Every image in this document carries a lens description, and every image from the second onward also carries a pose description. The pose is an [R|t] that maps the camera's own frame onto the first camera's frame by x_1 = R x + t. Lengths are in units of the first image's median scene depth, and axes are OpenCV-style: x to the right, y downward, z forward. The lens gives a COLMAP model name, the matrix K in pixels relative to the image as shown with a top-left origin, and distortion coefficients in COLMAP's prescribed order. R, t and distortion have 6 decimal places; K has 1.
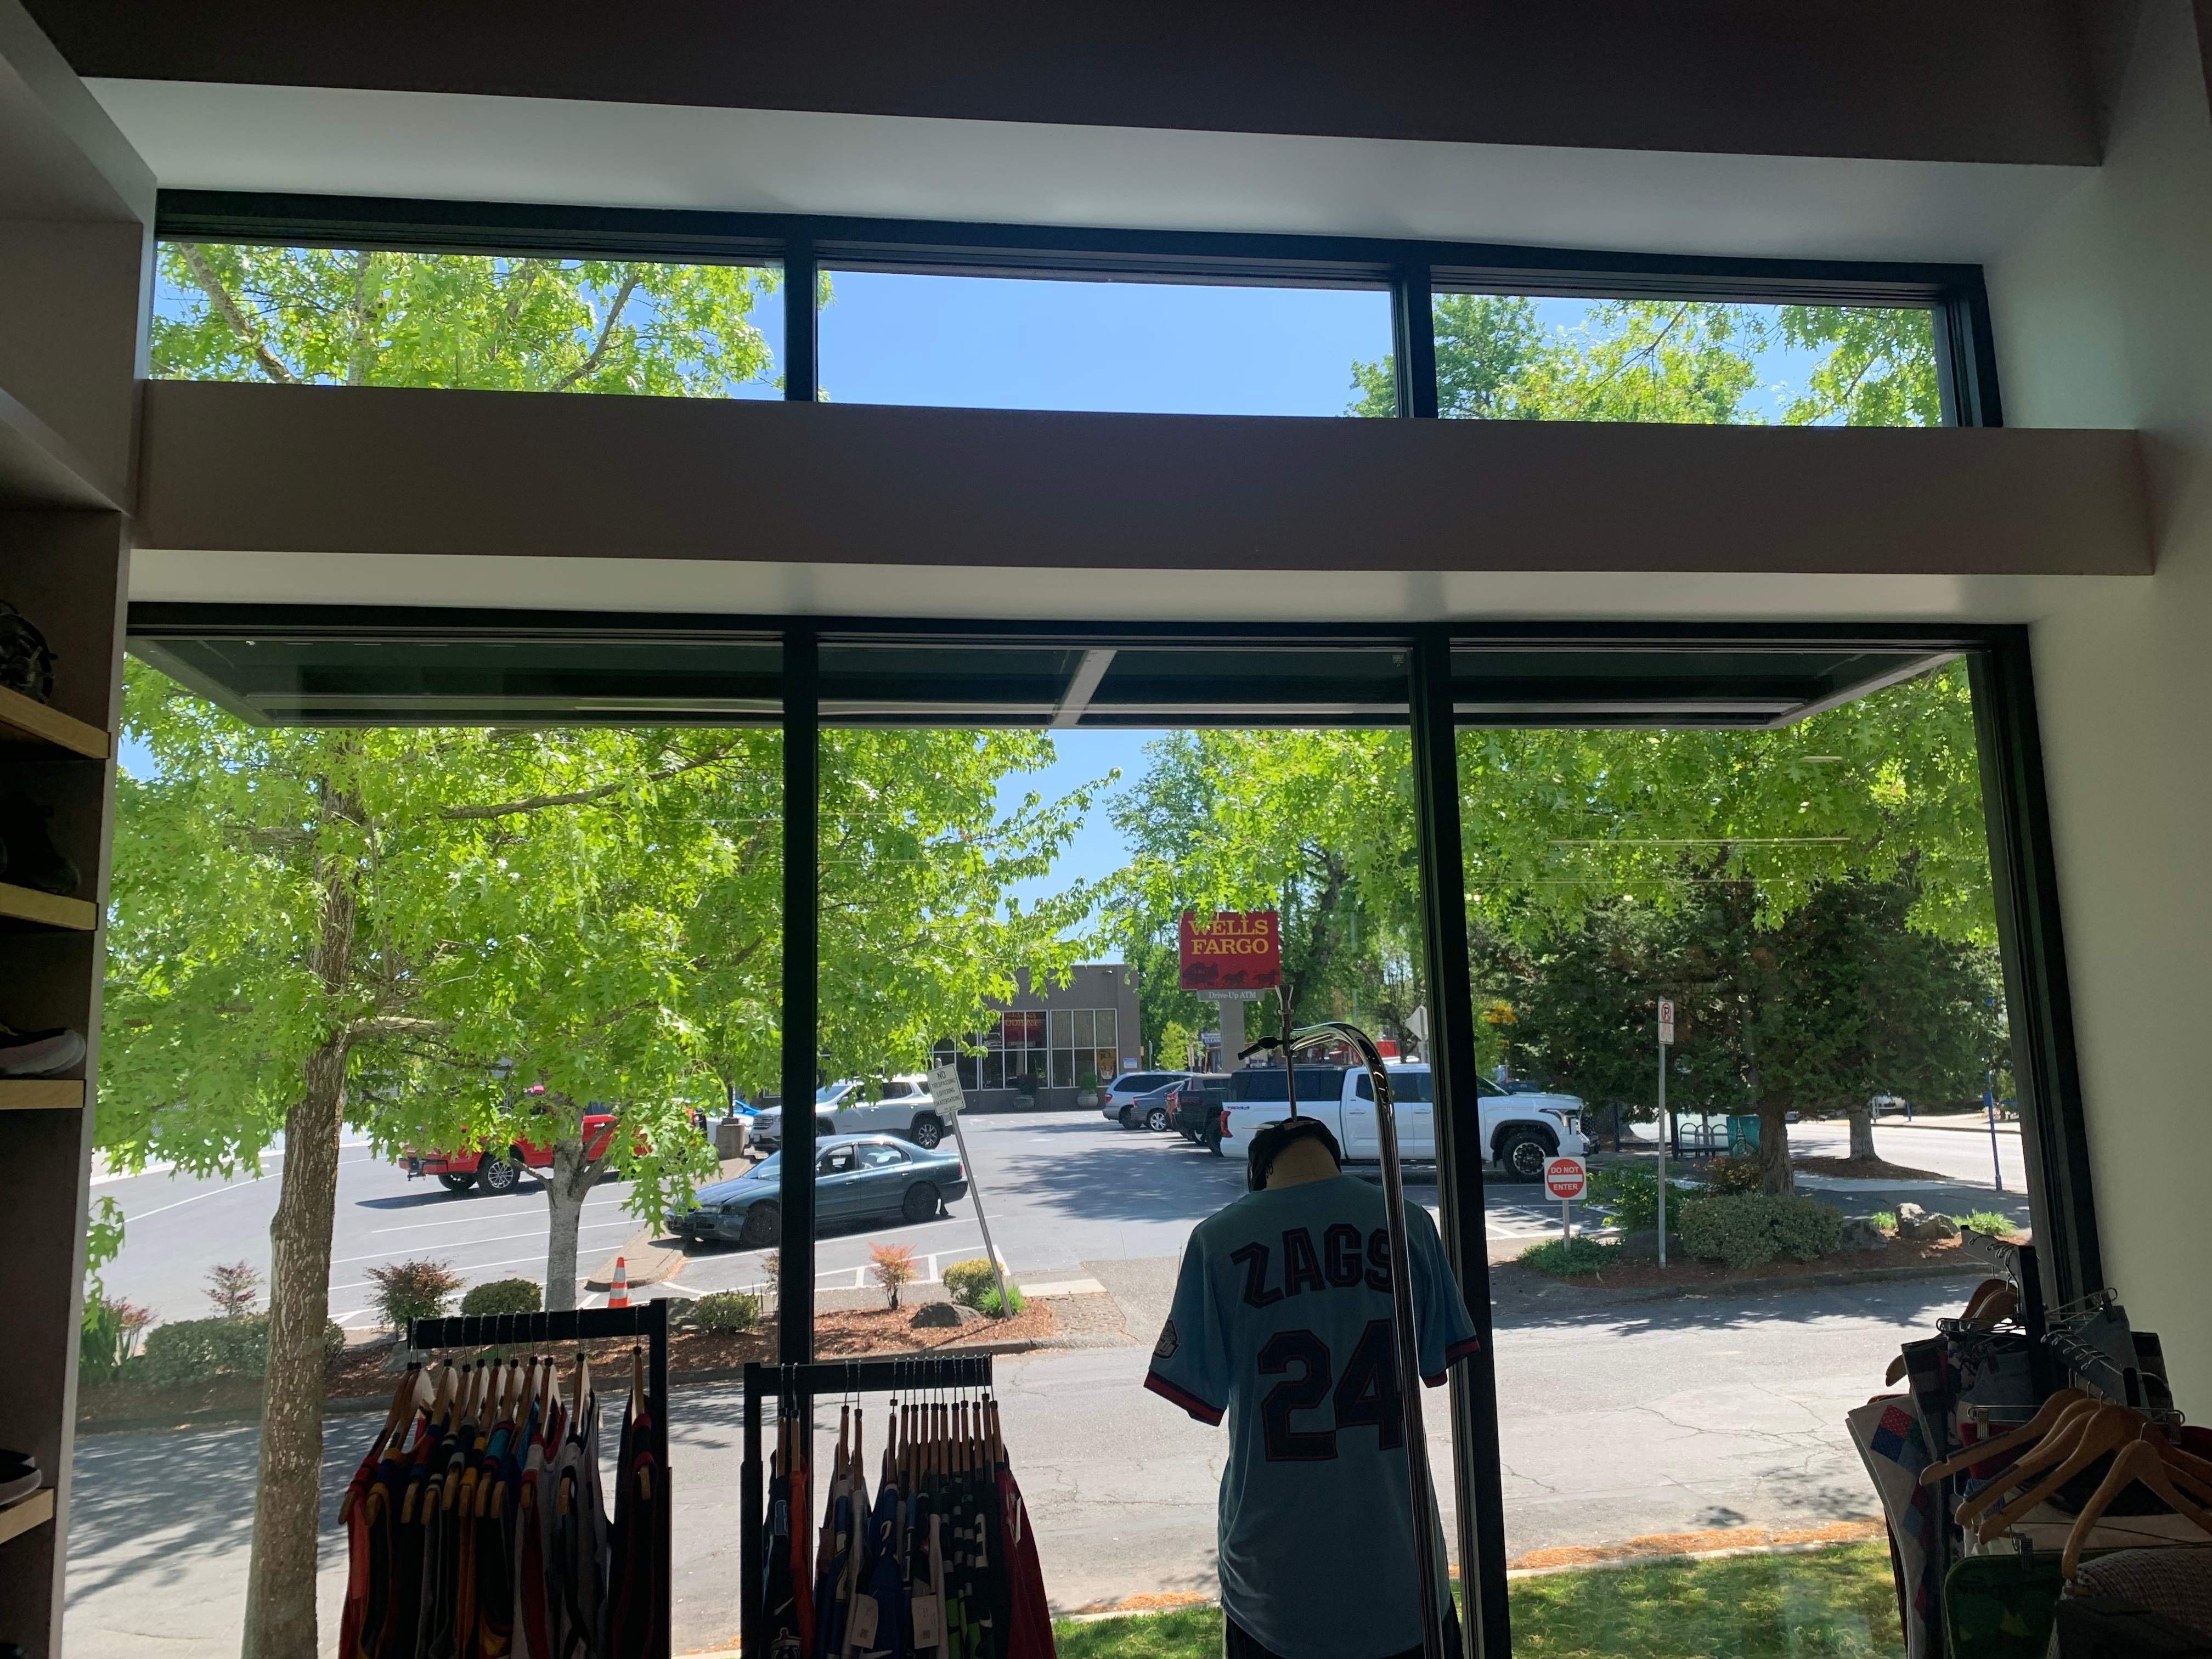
lens RADIAL K [[1684.9, 0, 1107.1], [0, 1684.9, 791.5], [0, 0, 1]] dist [0.034093, -0.008998]
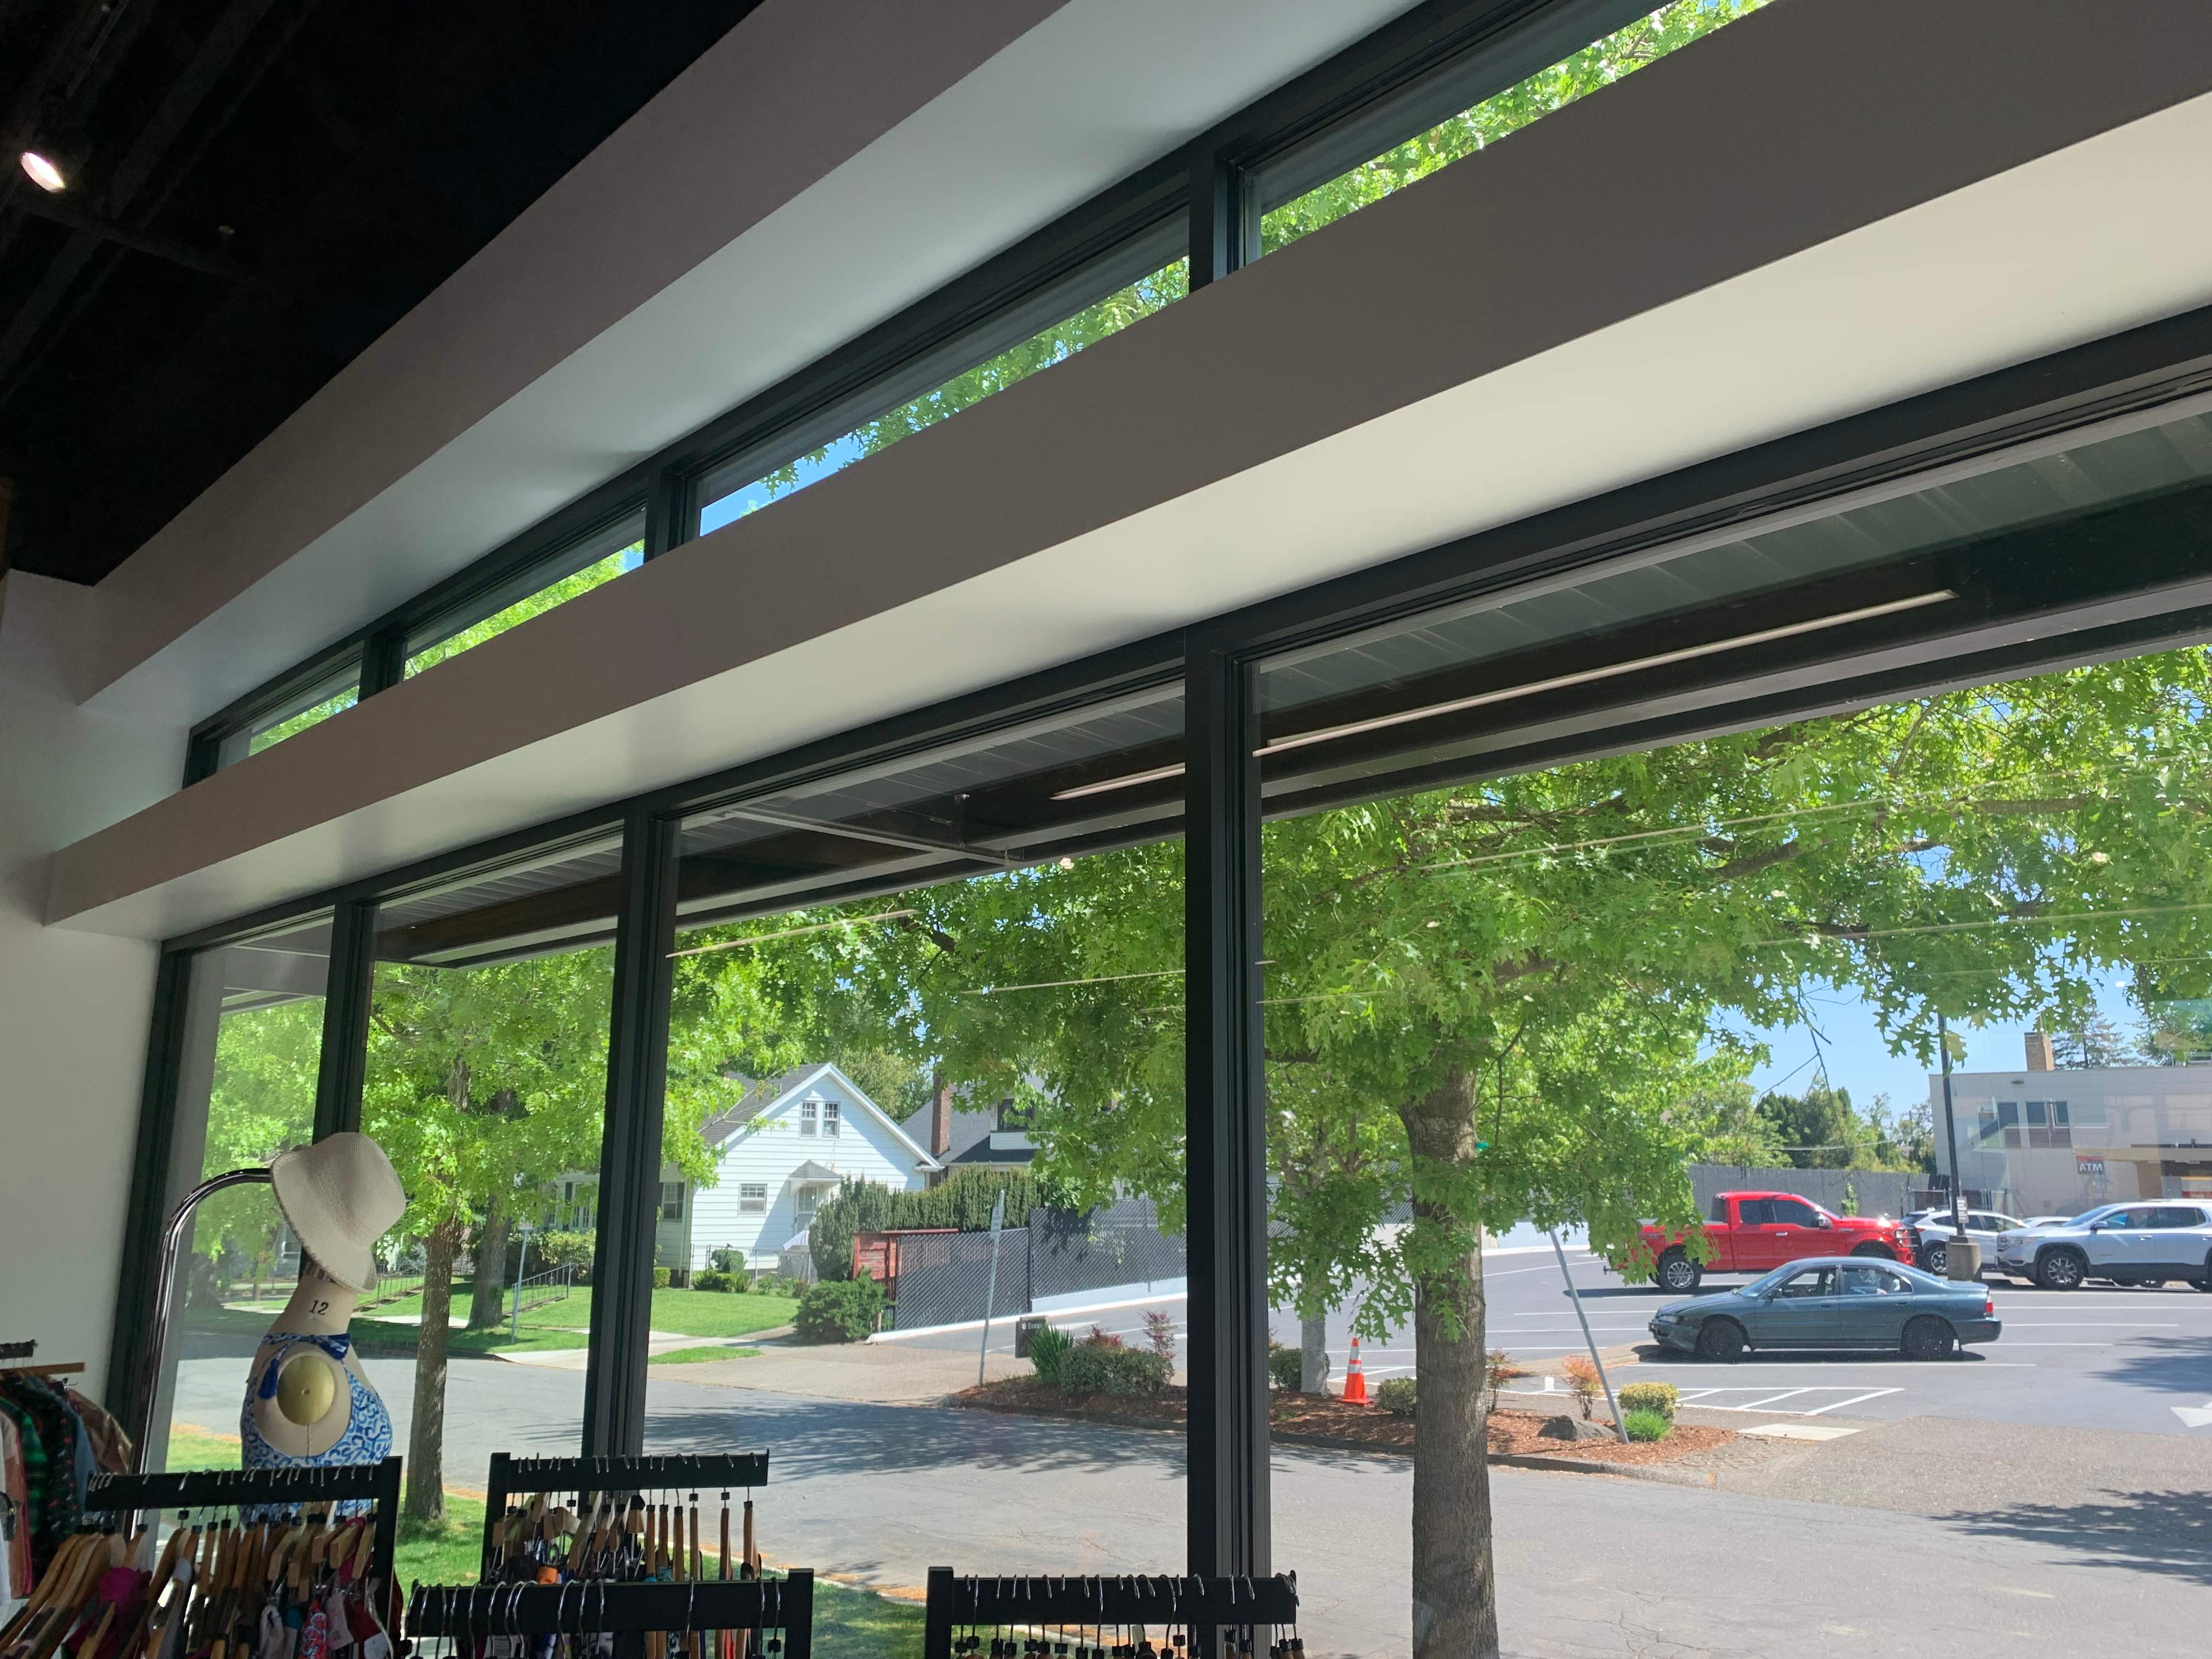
lens RADIAL K [[1671.0, 0, 1106.0], [0, 1671.0, 829.5], [0, 0, 1]] dist [0.107006, -0.149526]
pose [[0.597172, -0.133817, -0.790872, 0.609037], [0.104436, 0.990564, -0.088748, 0.014263], [0.795285, -0.029597, 0.605512, 0.173529]]
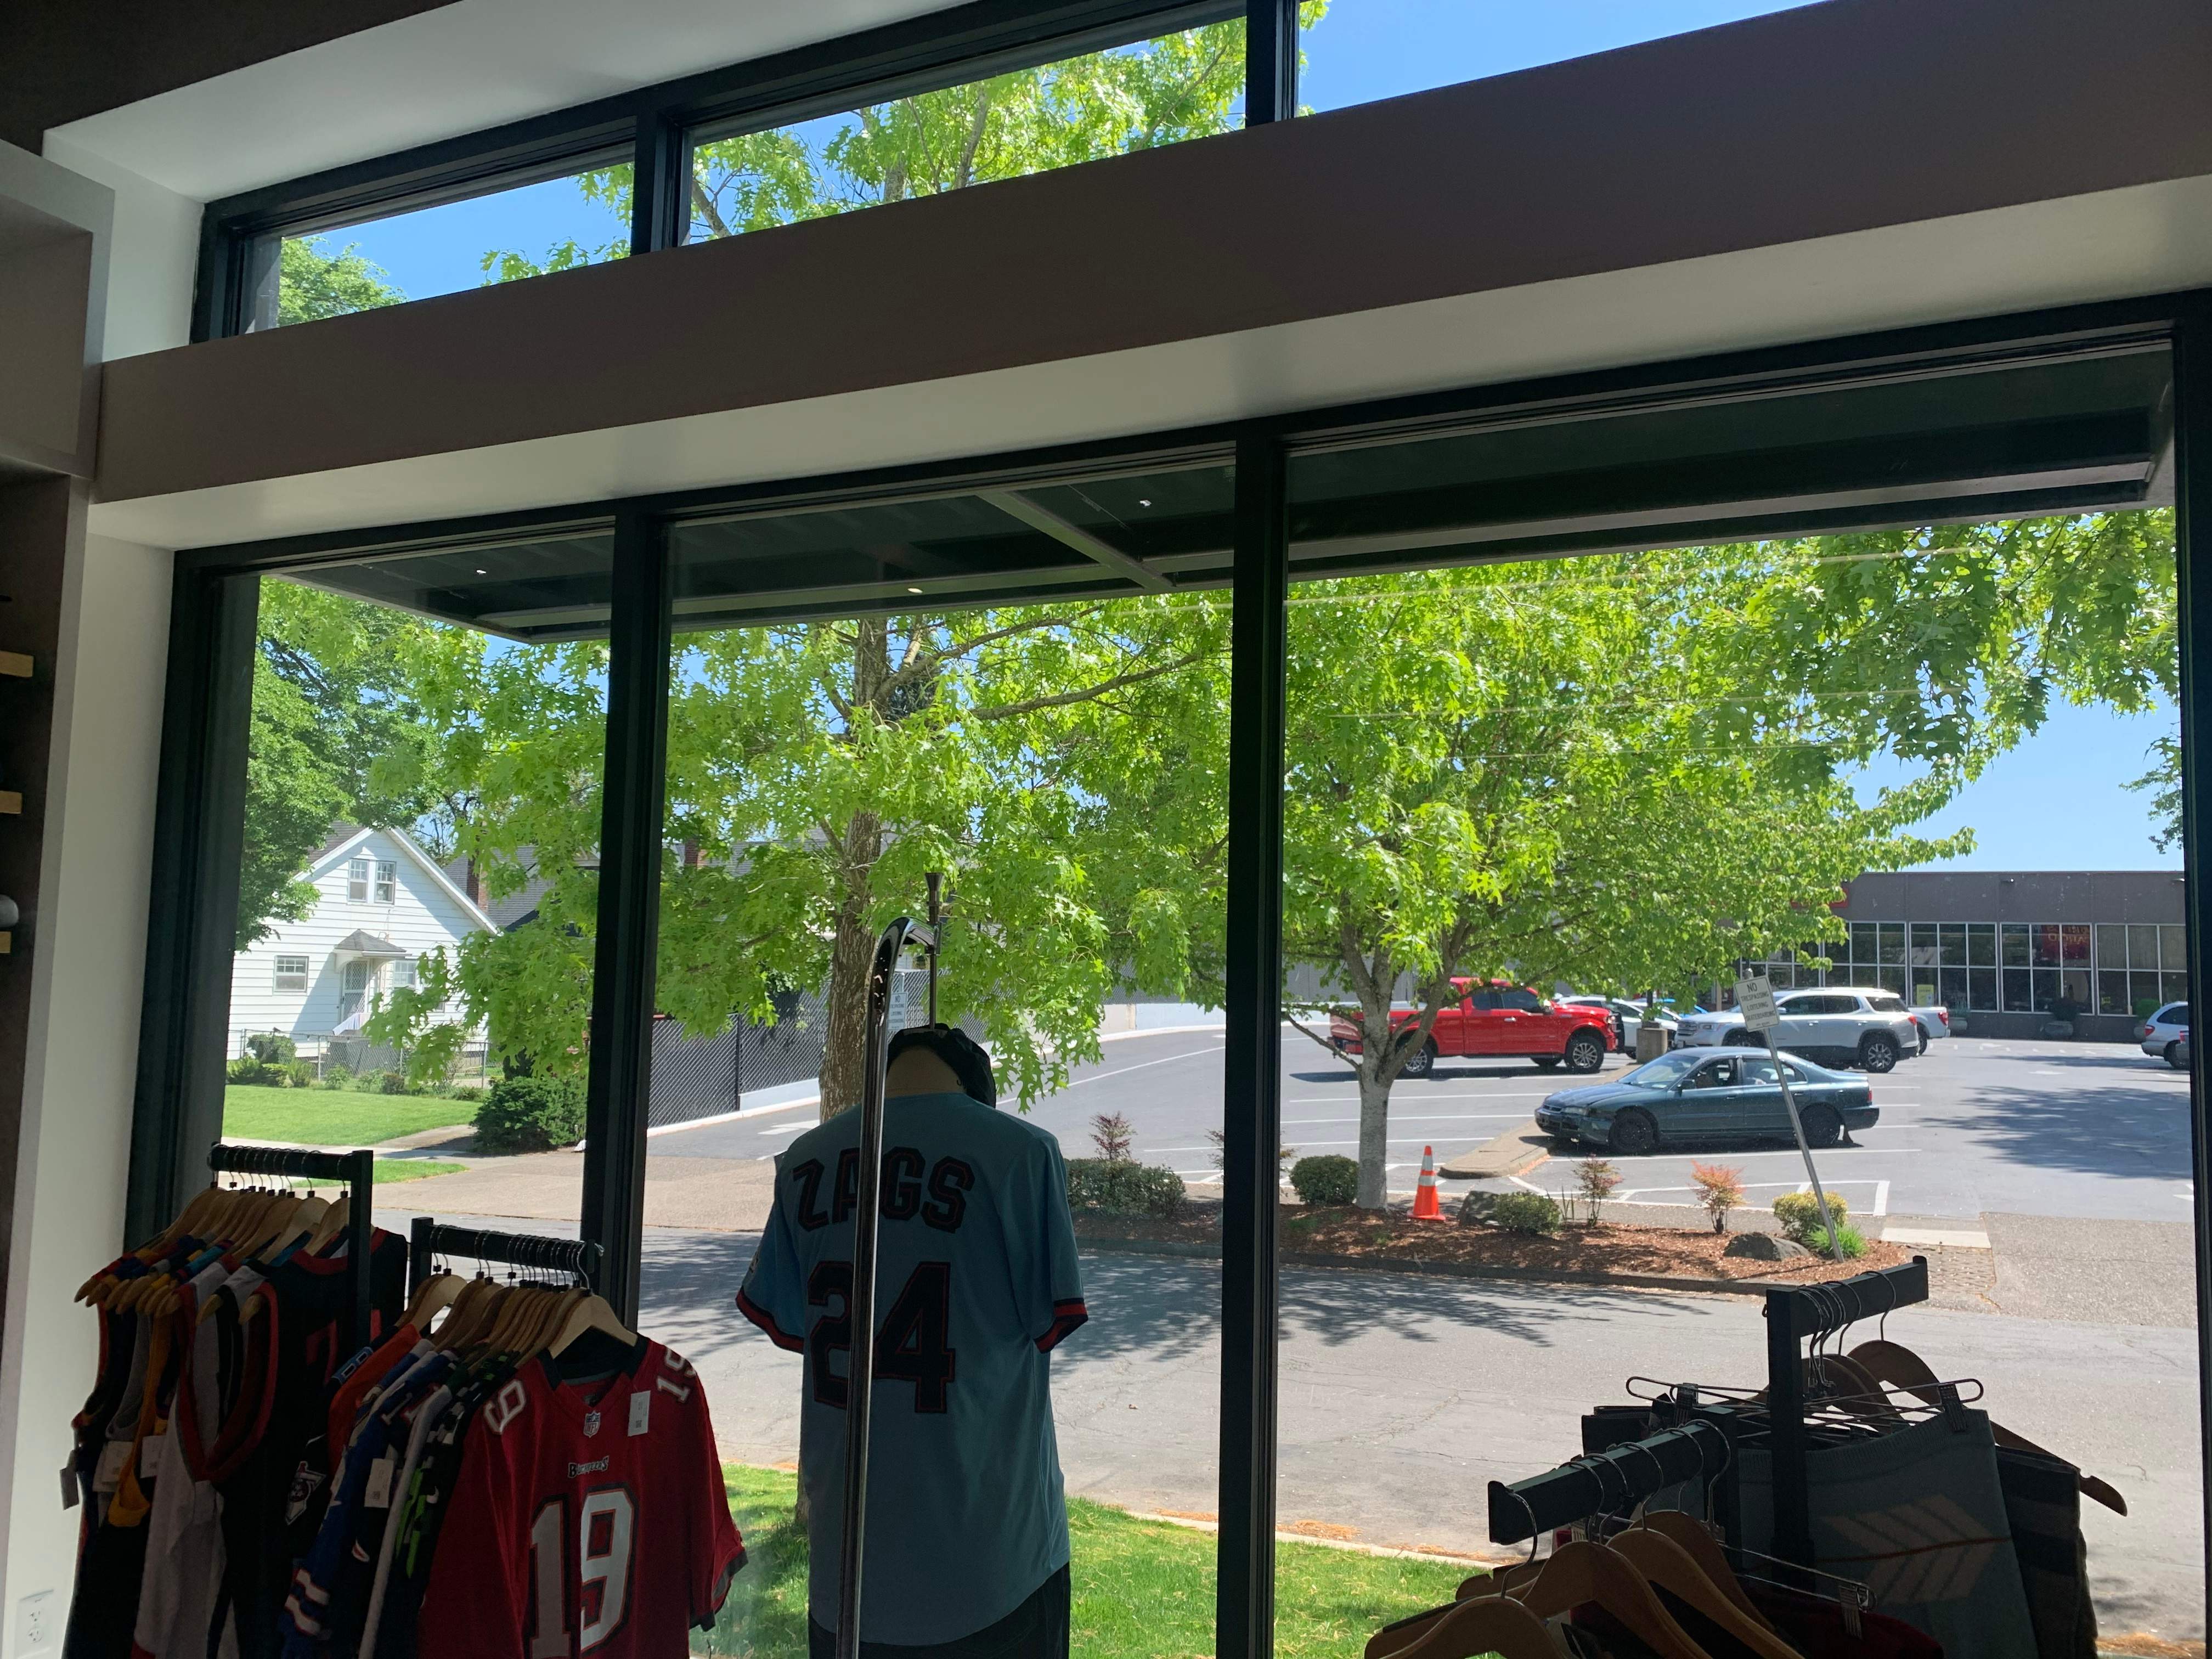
lens RADIAL K [[1684.9, 0, 1107.1], [0, 1684.9, 791.5], [0, 0, 1]] dist [0.034093, -0.008998]
pose [[0.838262, -0.012107, -0.545133, 0.109166], [0.044054, 0.997989, 0.045577, 0.006158], [0.543485, -0.062221, 0.837110, 0.054015]]
